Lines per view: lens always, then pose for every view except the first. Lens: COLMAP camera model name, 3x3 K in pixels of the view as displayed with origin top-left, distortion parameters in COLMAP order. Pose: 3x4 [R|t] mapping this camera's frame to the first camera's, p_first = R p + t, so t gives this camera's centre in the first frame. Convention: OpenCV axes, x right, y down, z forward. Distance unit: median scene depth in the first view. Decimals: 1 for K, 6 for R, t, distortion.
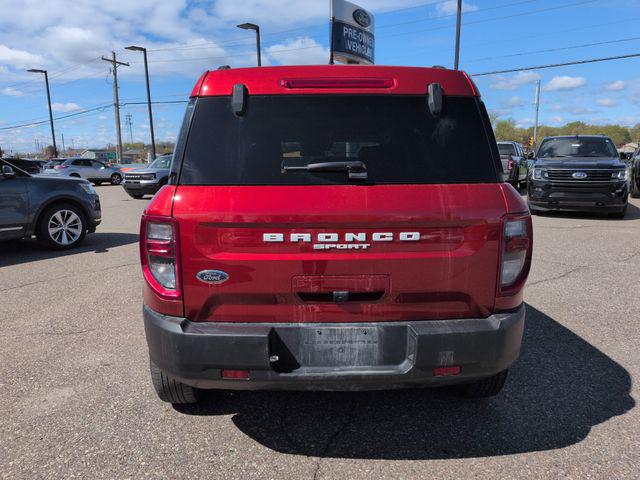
lens RADIAL K [[445.8, 0, 315.7], [0, 445.8, 242.2], [0, 0, 1]] dist [0.005381, -0.007862]
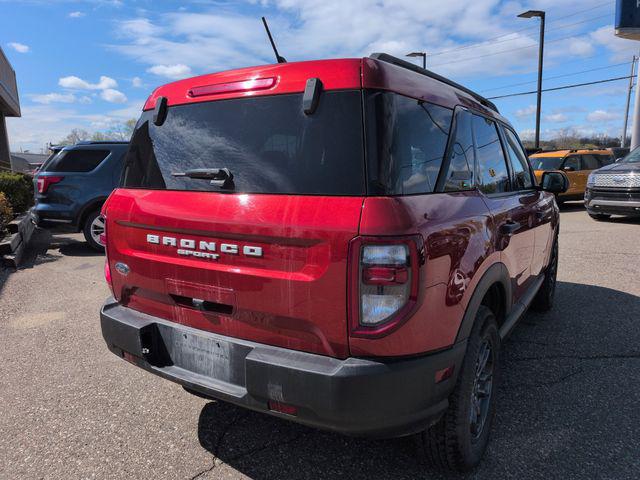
lens RADIAL K [[449.5, 0, 329.6], [0, 449.5, 250.3], [0, 0, 1]] dist [-0.003003, -0.003408]
pose [[0.843579, 0.098610, -0.527874, 0.822897], [-0.091462, 0.995016, 0.039713, -0.064308], [0.529159, 0.014780, 0.848394, 0.305664]]
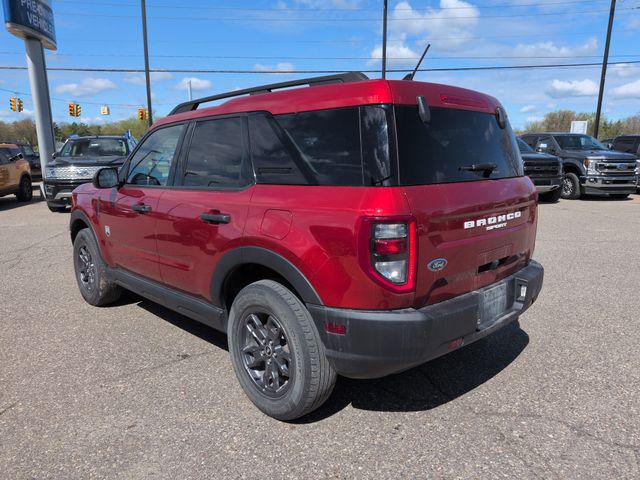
lens RADIAL K [[446.8, 0, 307.8], [0, 446.8, 248.1], [0, 0, 1]] dist [-0.005178, -0.001113]
pose [[0.770816, -0.133233, 0.622970, -1.199340], [0.116945, 0.990861, 0.067214, -0.080869], [-0.626232, 0.021043, 0.779353, 0.314847]]
